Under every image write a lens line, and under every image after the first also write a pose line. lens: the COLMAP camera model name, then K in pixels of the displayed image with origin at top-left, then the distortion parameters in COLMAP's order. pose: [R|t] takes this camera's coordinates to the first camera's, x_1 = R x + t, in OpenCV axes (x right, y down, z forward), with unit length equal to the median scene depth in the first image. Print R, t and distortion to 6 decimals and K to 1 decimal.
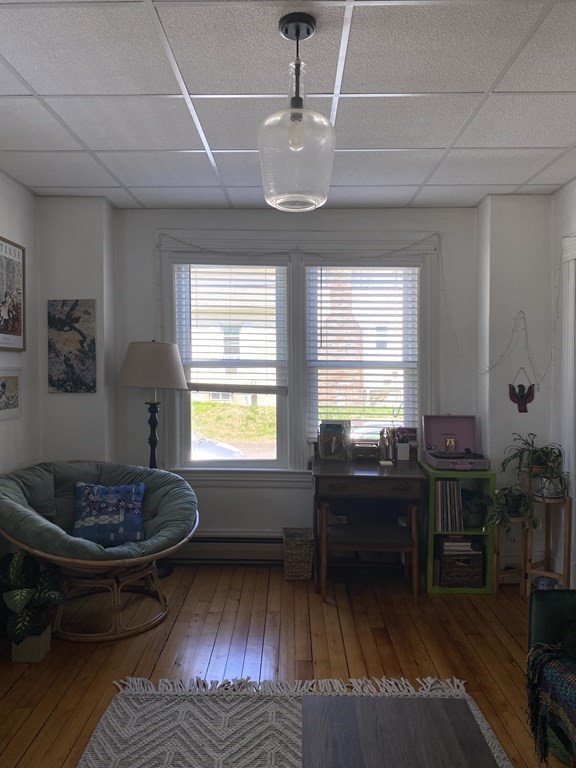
lens RADIAL K [[587.2, 0, 289.0], [0, 587.2, 378.7], [0, 0, 1]] dist [0.073416, -0.084165]
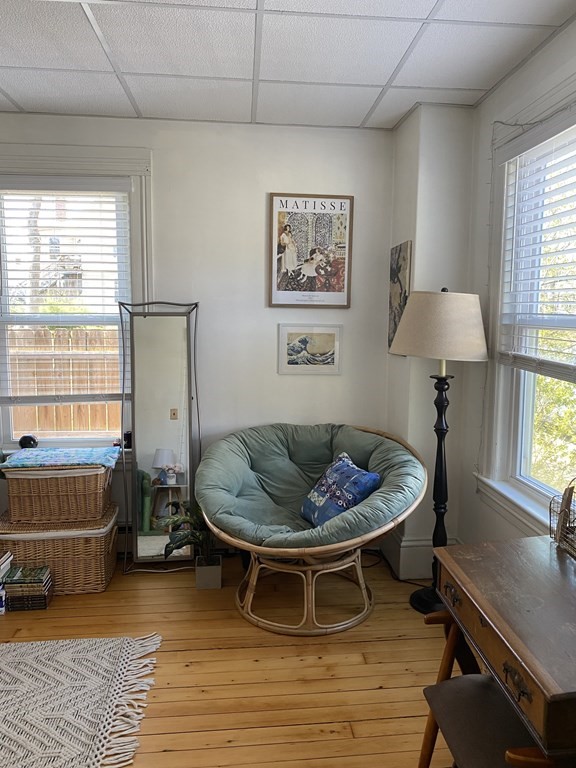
lens RADIAL K [[594.0, 0, 302.6], [0, 594.0, 383.2], [0, 0, 1]] dist [0.008232, 0.006133]
pose [[0.096098, 0.114674, -0.988744, 0.523299], [-0.024336, 0.993315, 0.112839, -0.032253], [0.995074, 0.013219, 0.098246, 0.855144]]
